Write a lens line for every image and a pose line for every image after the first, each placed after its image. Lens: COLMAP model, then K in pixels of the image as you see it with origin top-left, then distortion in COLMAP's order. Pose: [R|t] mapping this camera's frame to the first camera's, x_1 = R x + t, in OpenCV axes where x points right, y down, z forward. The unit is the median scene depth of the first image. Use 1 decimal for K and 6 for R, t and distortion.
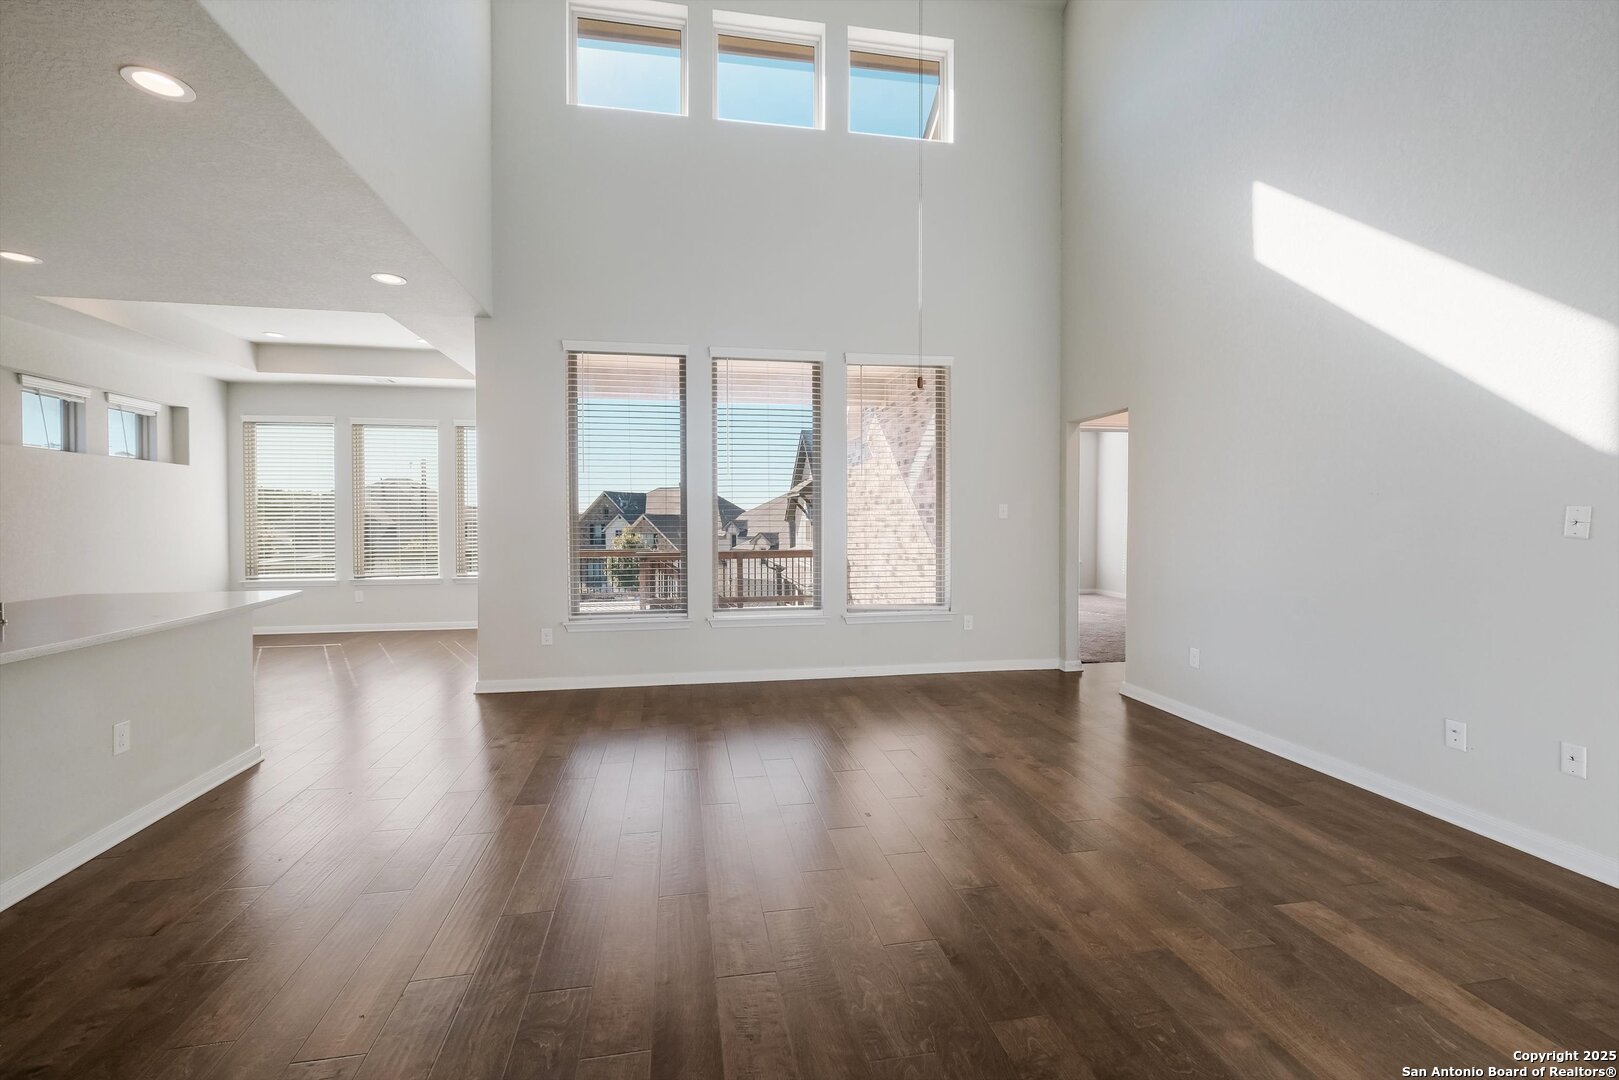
lens RADIAL K [[706.0, 0, 809.5], [0, 706.0, 540.0], [0, 0, 1]] dist [0.002139, 0.000189]
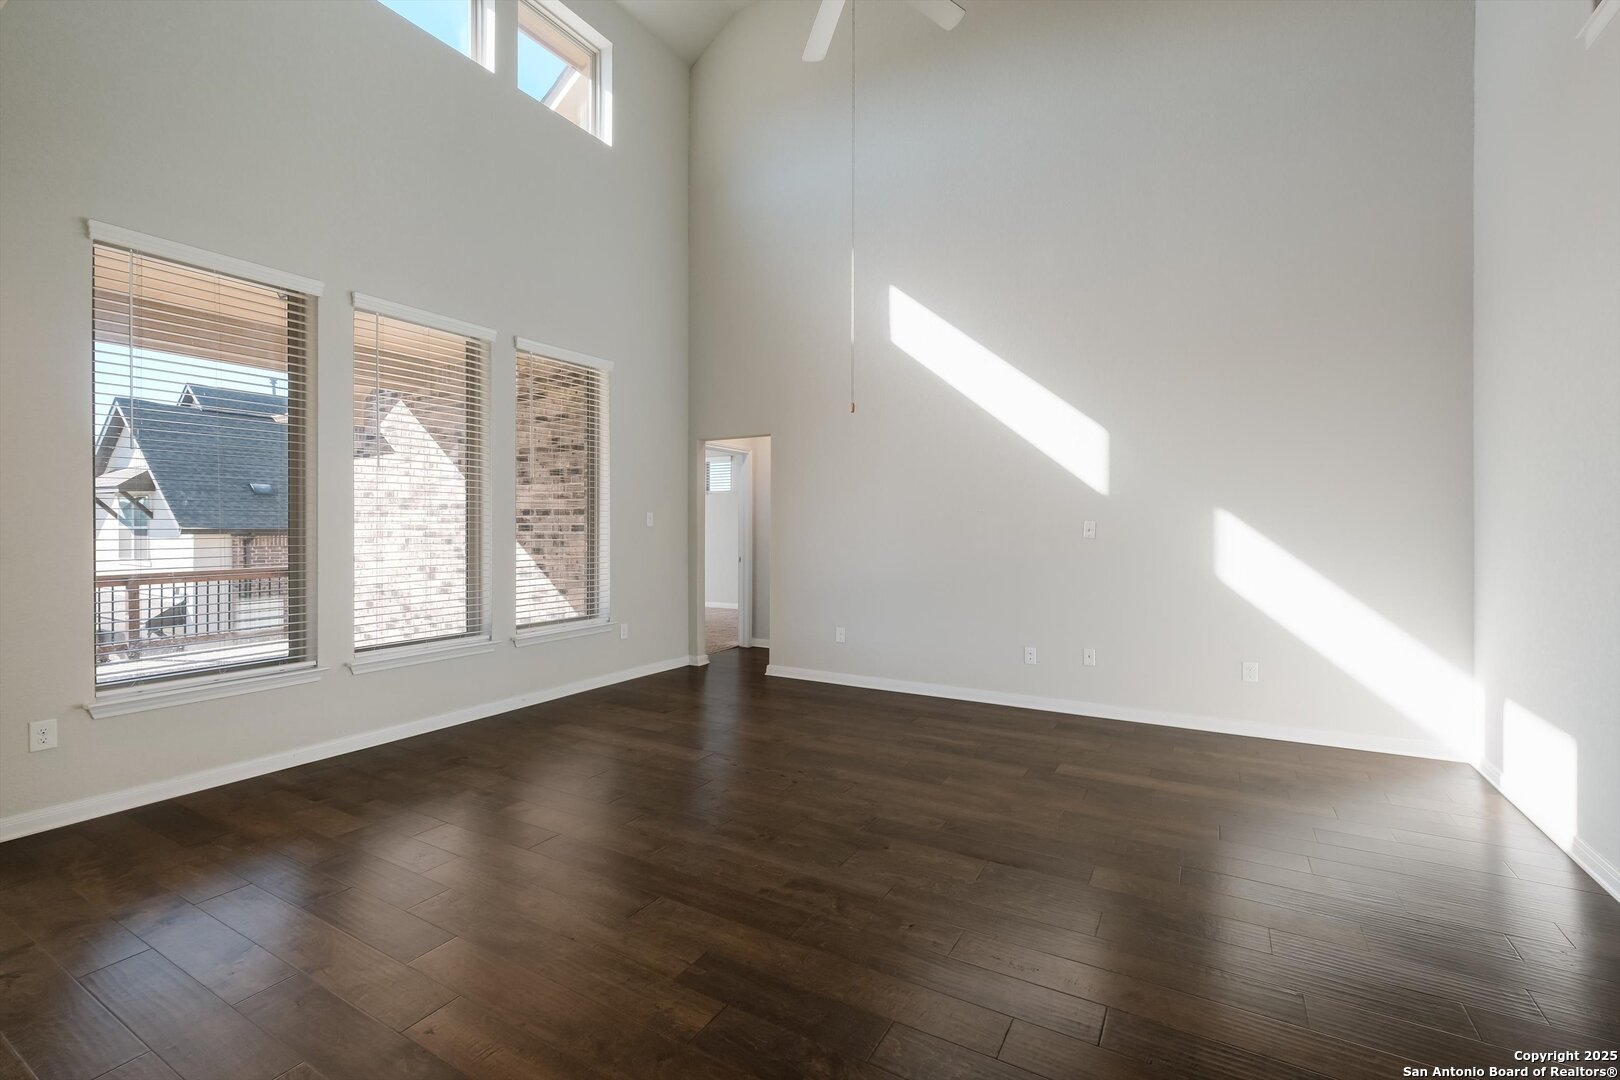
lens RADIAL K [[706.5, 0, 810.0], [0, 706.5, 540.0], [0, 0, 1]] dist [0.002139, 0.000189]
pose [[0.649997, -0.010631, 0.759863, -0.375394], [0.019879, 0.999798, -0.003016, -0.003459], [-0.759677, 0.017066, 0.650077, 0.158260]]
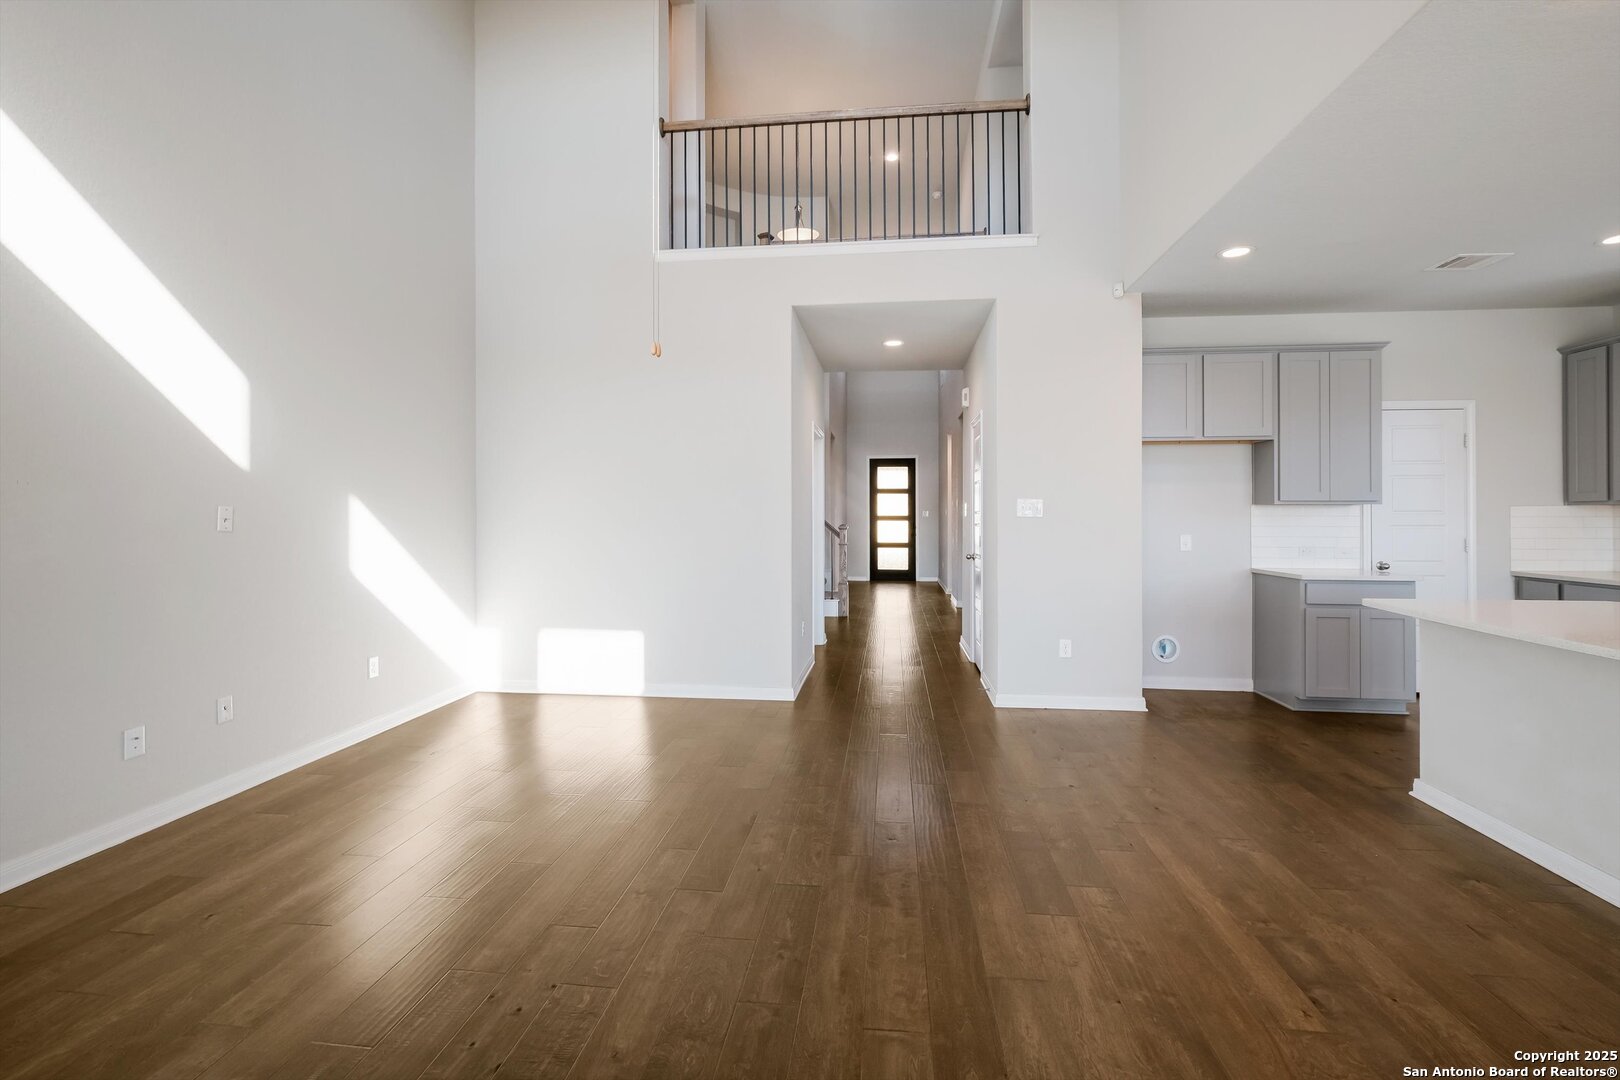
lens RADIAL K [[703.4, 0, 809.3], [0, 703.4, 515.9], [0, 0, 1]] dist [-0.001890, -0.000195]
pose [[-0.954370, 0.001791, 0.298622, -0.127950], [0.010809, 0.999534, 0.028550, -0.025520], [-0.298431, 0.030475, -0.953944, 0.861272]]
